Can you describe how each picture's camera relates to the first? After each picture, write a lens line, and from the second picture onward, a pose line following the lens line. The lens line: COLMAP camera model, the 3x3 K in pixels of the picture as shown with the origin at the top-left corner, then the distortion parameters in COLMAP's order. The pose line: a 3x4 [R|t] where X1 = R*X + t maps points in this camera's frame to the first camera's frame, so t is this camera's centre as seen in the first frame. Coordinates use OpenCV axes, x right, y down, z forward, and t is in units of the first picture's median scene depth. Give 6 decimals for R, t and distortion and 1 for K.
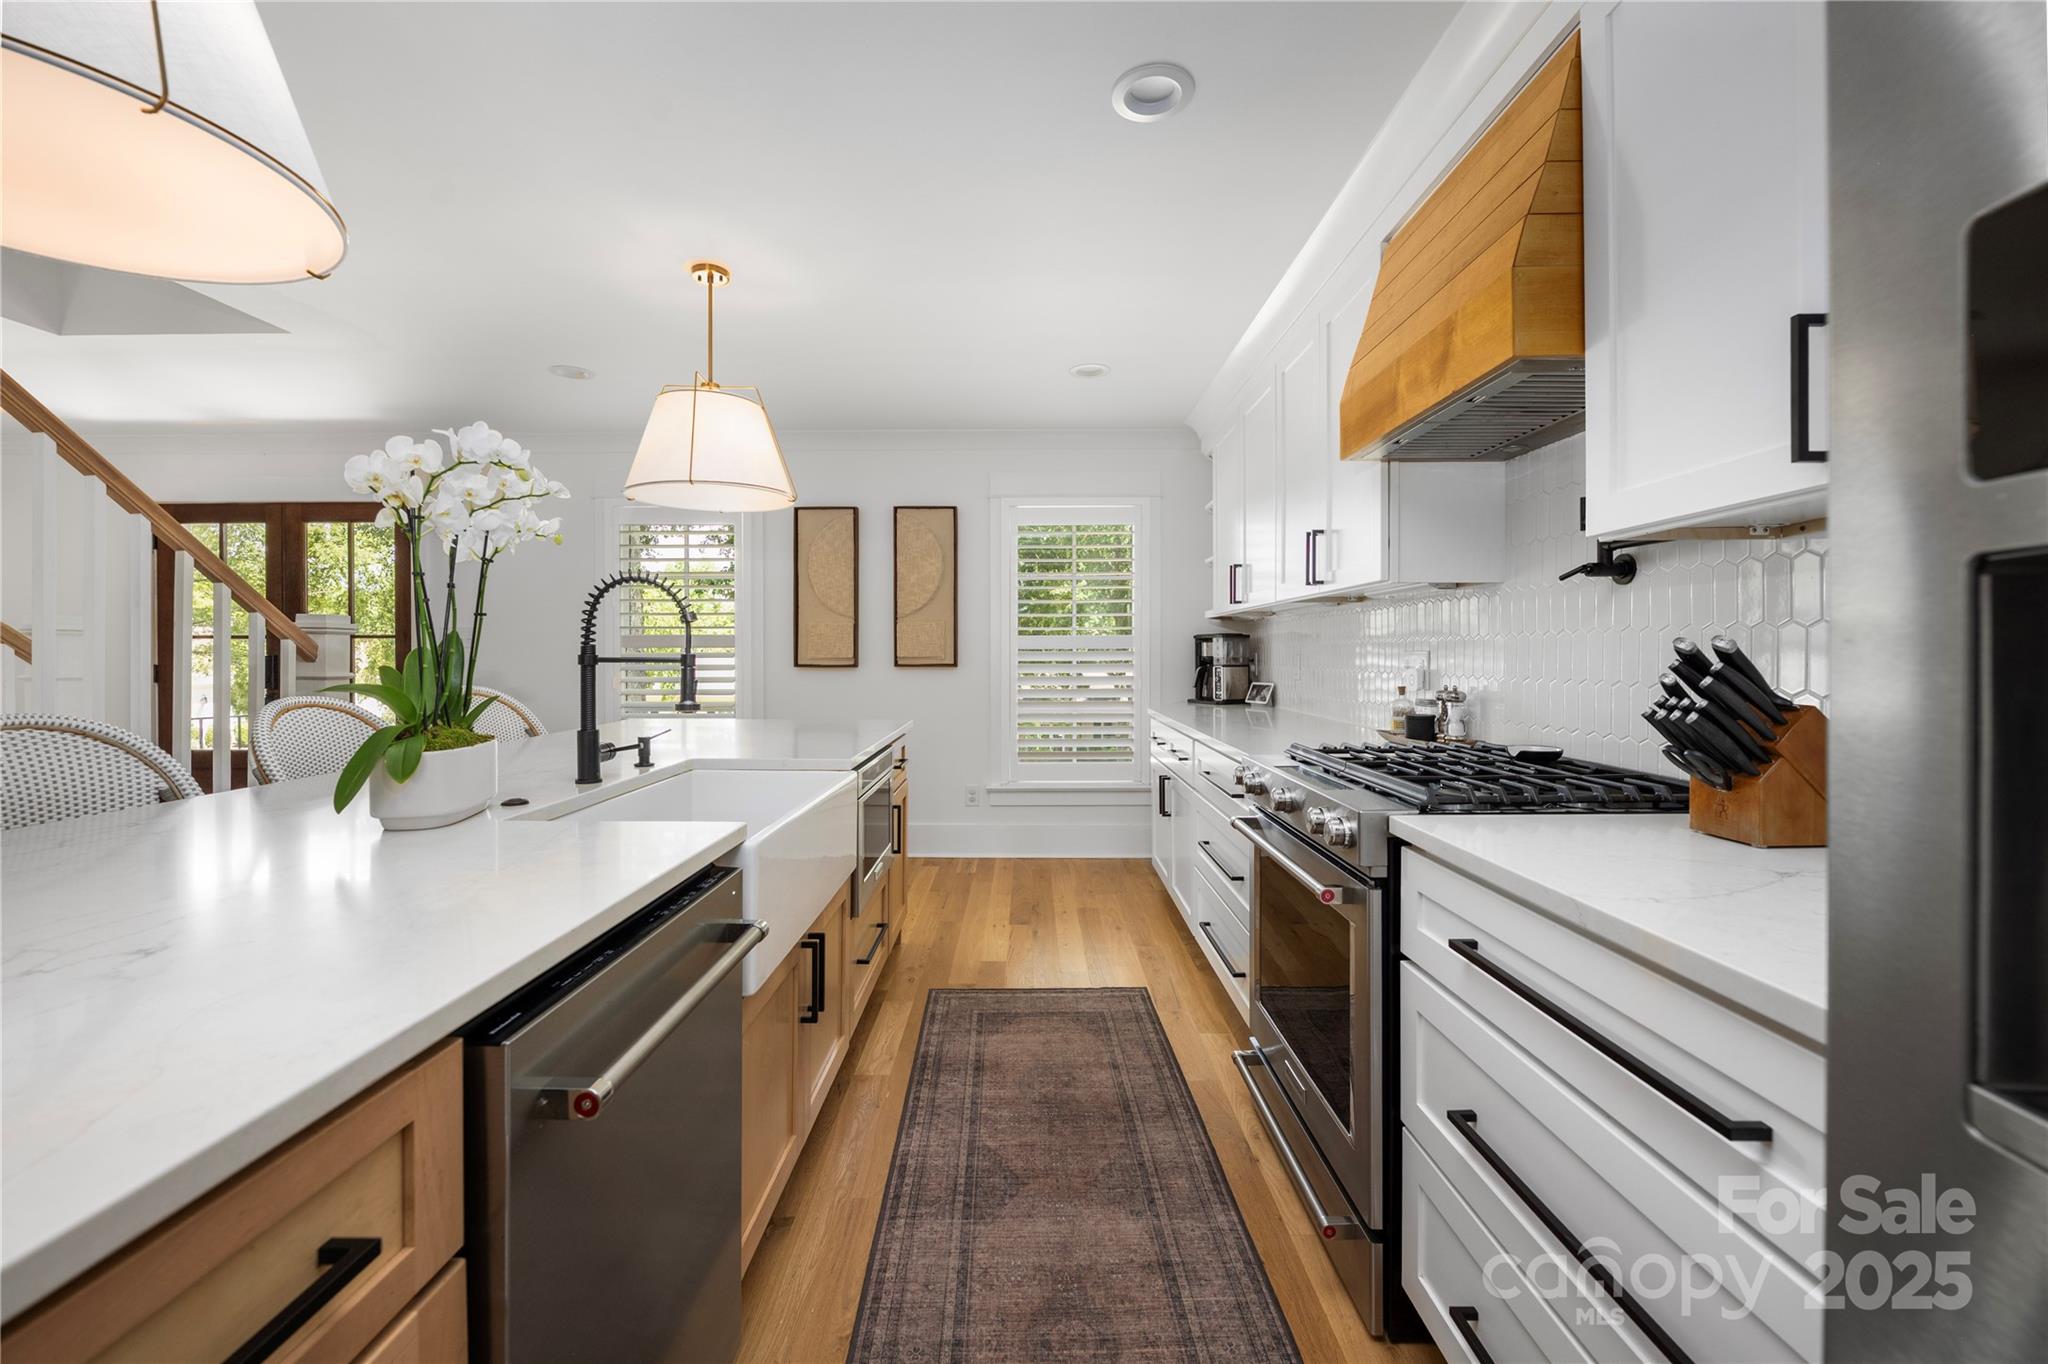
lens RADIAL K [[807.6, 0, 1021.1], [0, 807.6, 679.0], [0, 0, 1]] dist [-0.008705, 0.000258]
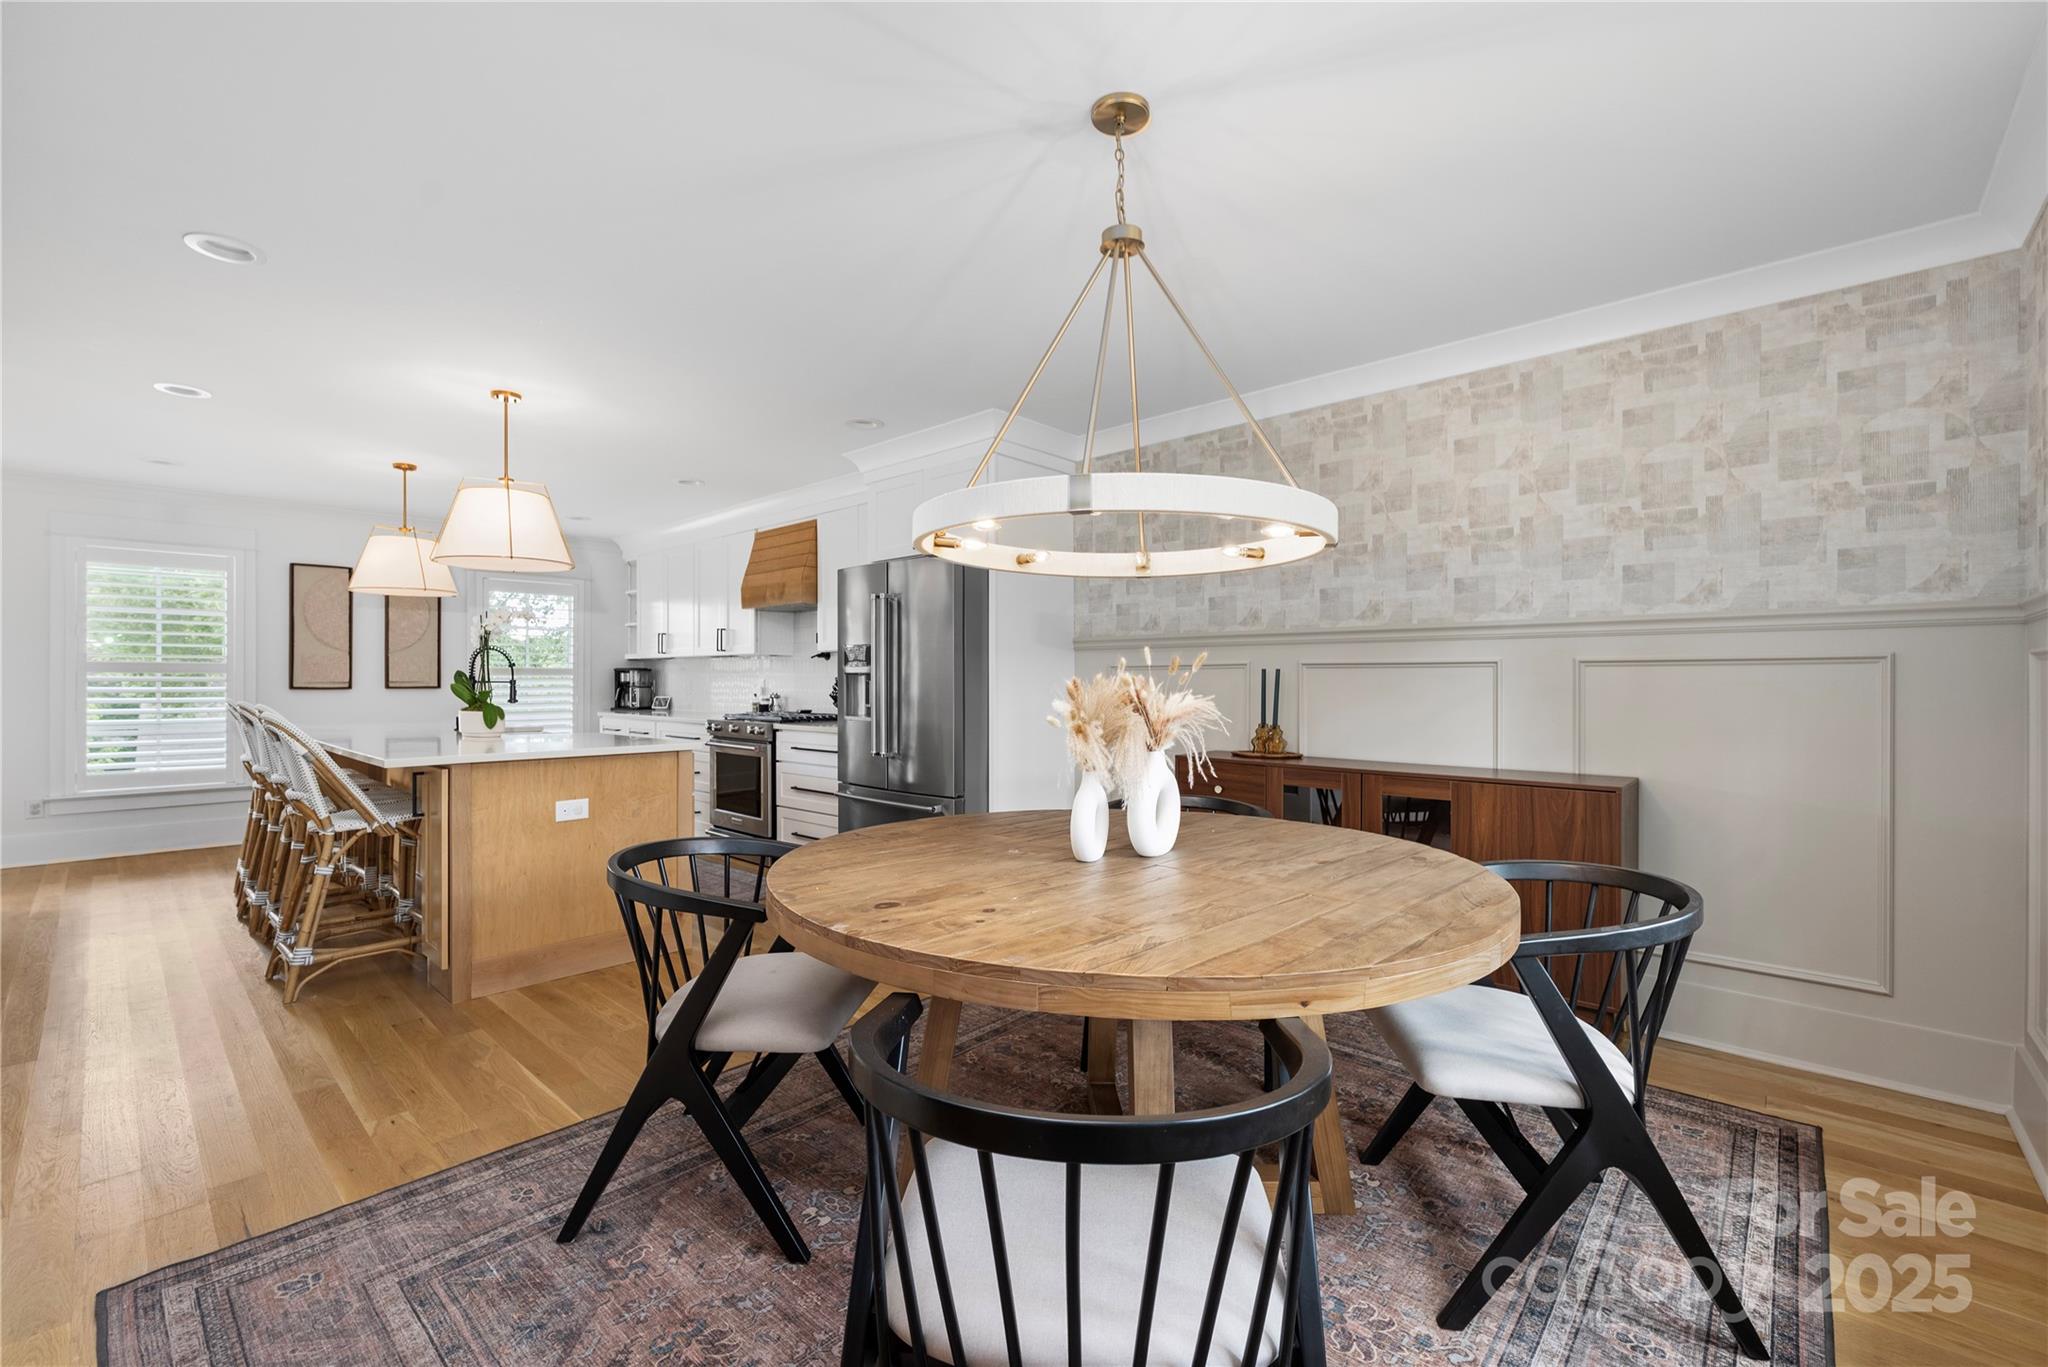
lens RADIAL K [[888.2, 0, 1015.9], [0, 888.2, 686.0], [0, 0, 1]] dist [0.015330, 0.000081]
pose [[0.680125, -0.000735, 0.733096, -0.948015], [0.018706, 0.999691, -0.016351, 0.043773], [-0.732857, 0.024834, 0.679929, -1.389713]]
